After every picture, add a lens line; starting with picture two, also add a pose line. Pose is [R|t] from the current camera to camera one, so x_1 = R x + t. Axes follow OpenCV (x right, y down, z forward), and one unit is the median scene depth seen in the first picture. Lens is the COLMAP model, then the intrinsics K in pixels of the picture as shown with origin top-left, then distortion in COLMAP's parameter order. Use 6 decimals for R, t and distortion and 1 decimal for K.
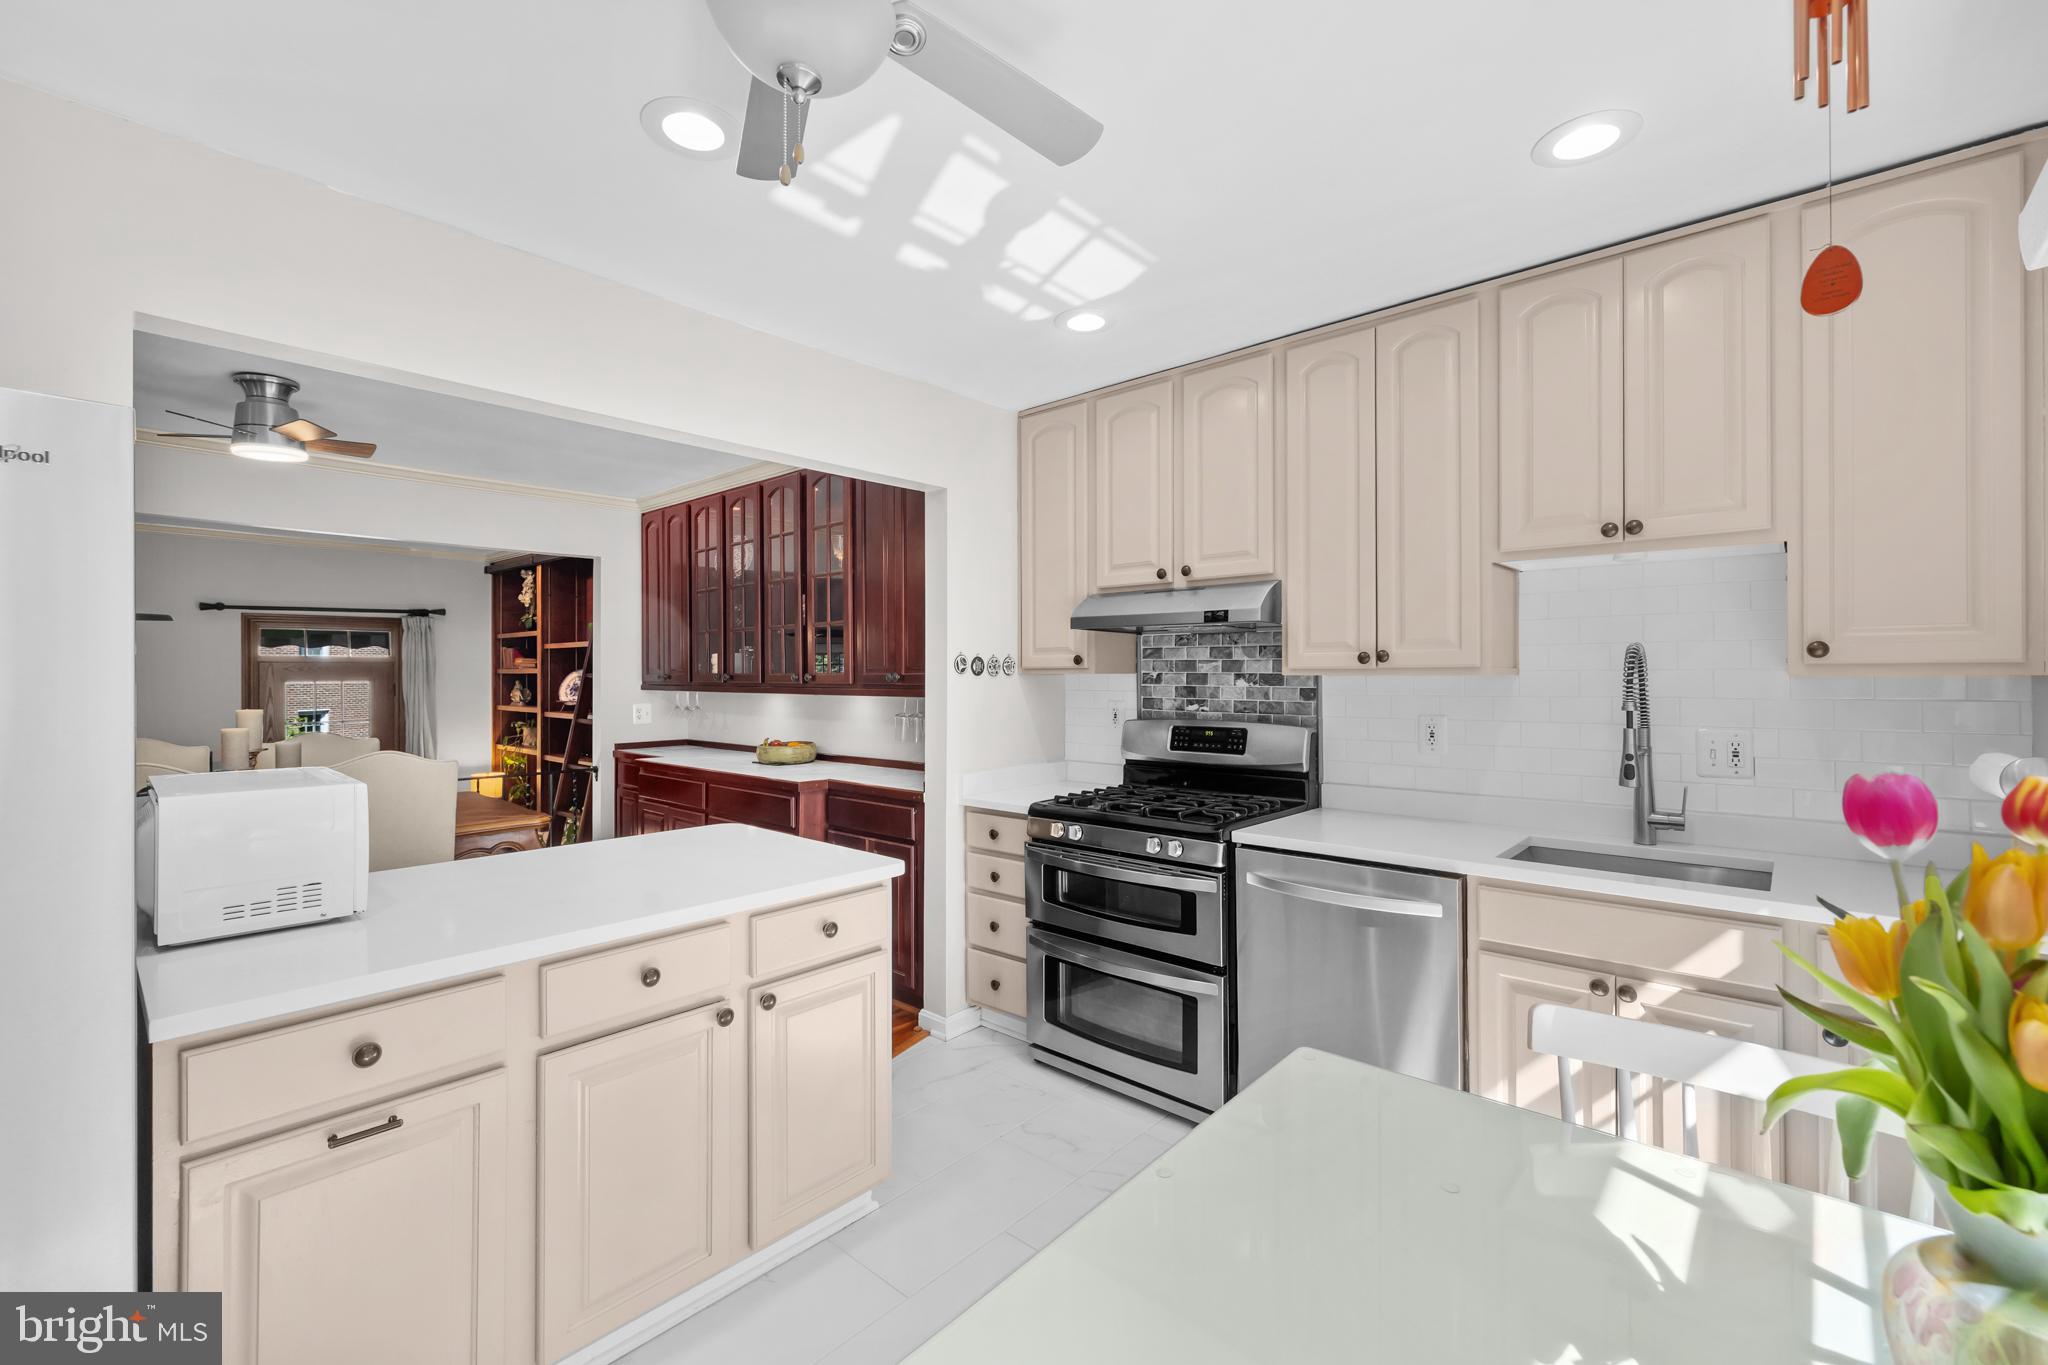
lens RADIAL K [[870.9, 0, 1015.2], [0, 870.9, 674.7], [0, 0, 1]] dist [0.002751, 0.000041]
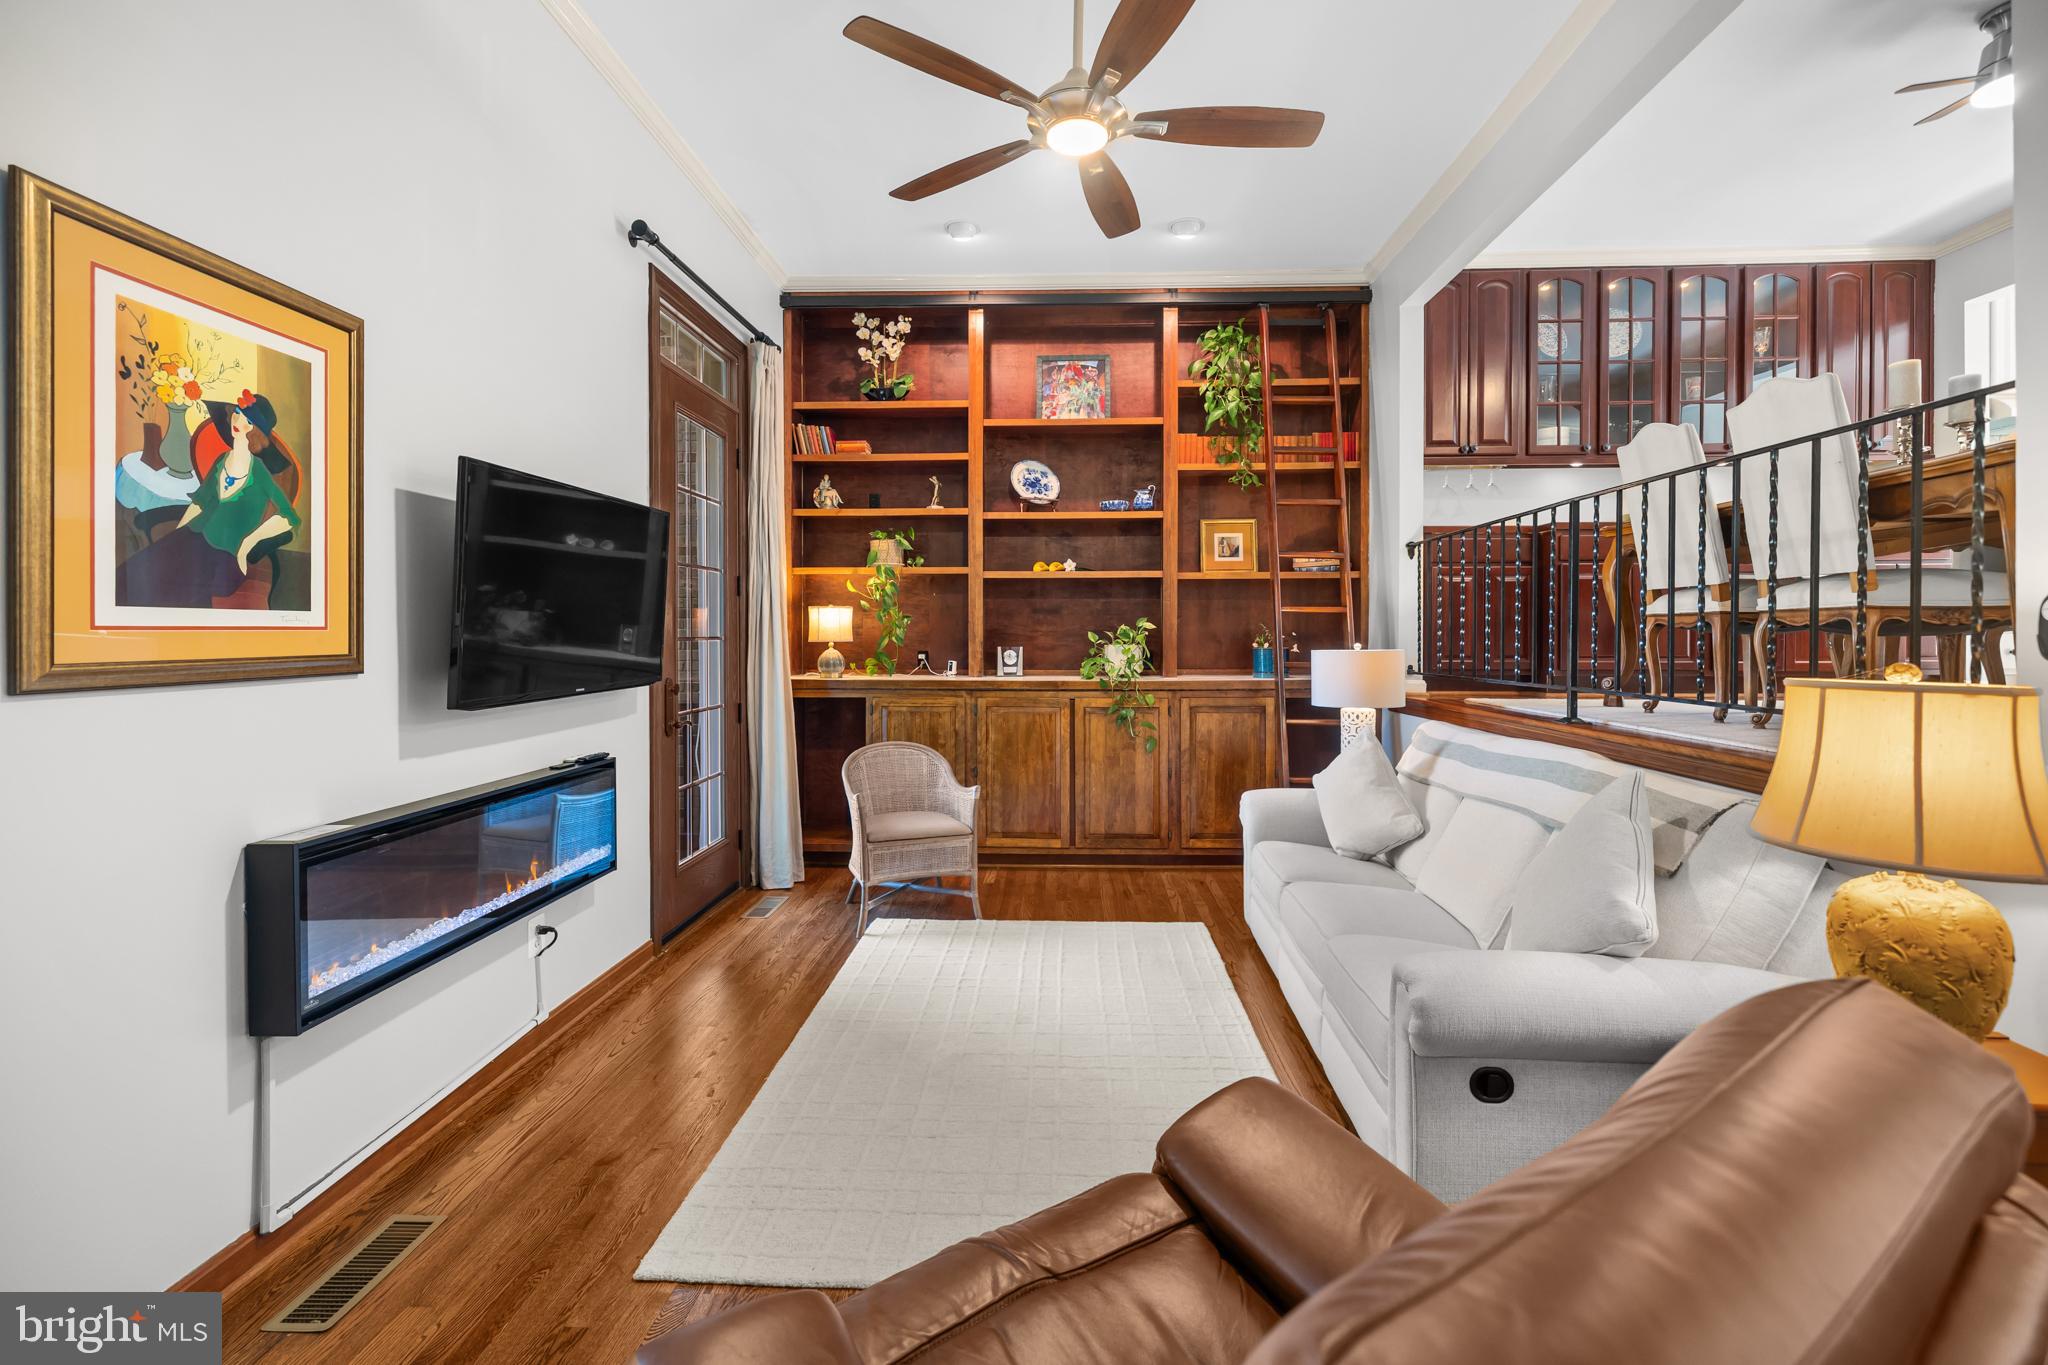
lens RADIAL K [[870.9, 0, 1029.5], [0, 870.9, 637.1], [0, 0, 1]] dist [0.002751, 0.000041]
pose [[0.770268, -0.000316, 0.637720, -0.946310], [-0.001980, 0.999994, 0.002888, 0.141546], [-0.637717, -0.003487, 0.770263, 0.395146]]
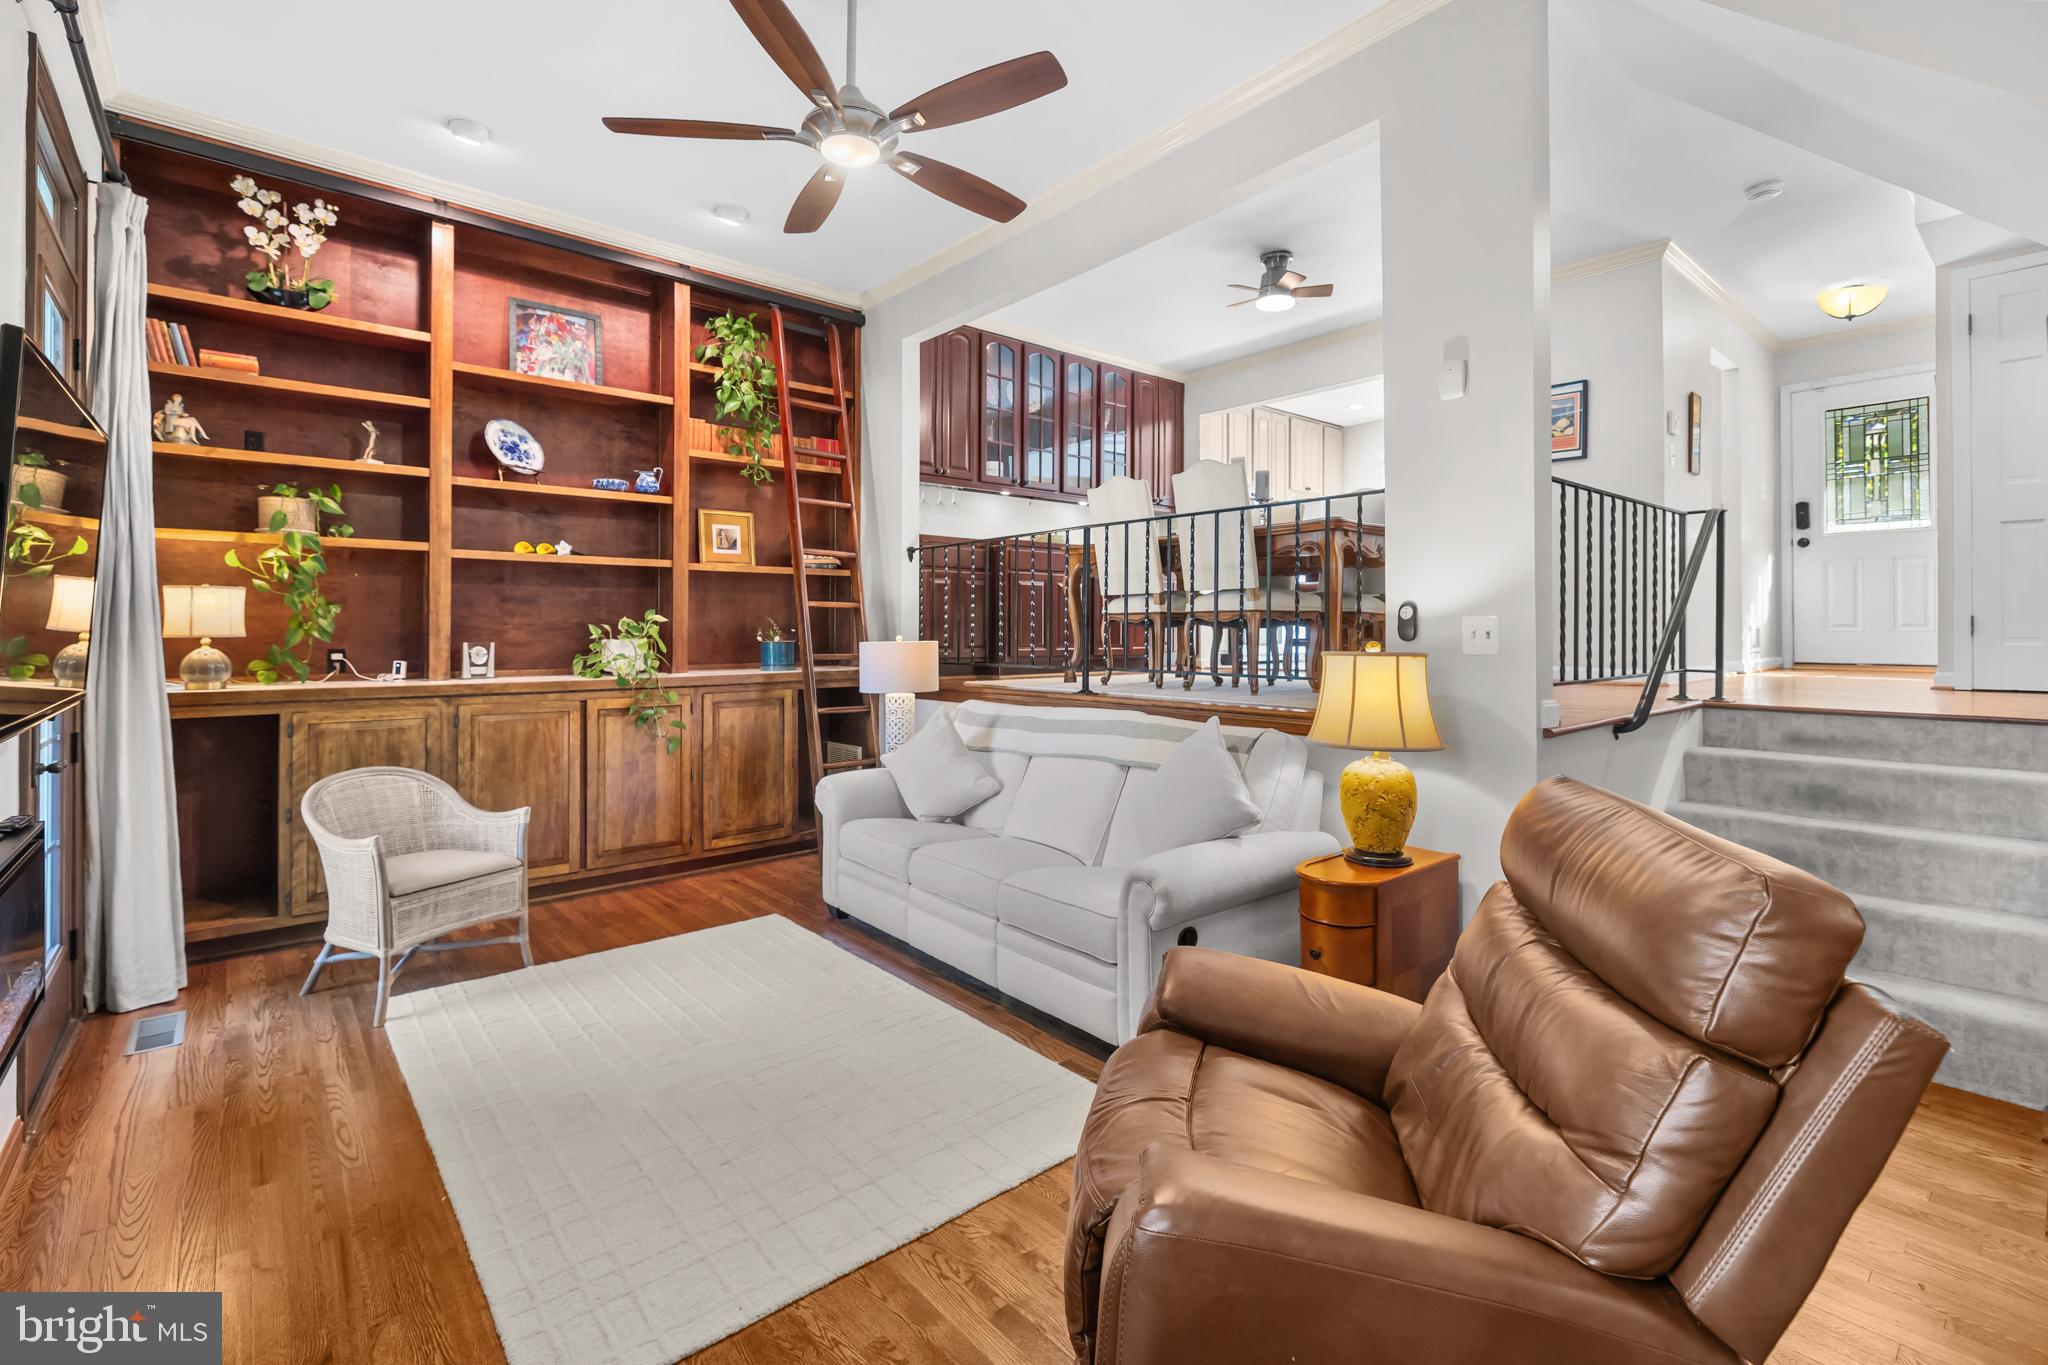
lens RADIAL K [[916.4, 0, 997.9], [0, 916.4, 619.4], [0, 0, 1]] dist [0.009060, -0.000859]
pose [[0.145458, 0.013934, 0.989266, -1.067544], [-0.001639, 0.999903, -0.013843, 0.144159], [-0.989363, 0.000392, 0.145466, 0.522117]]
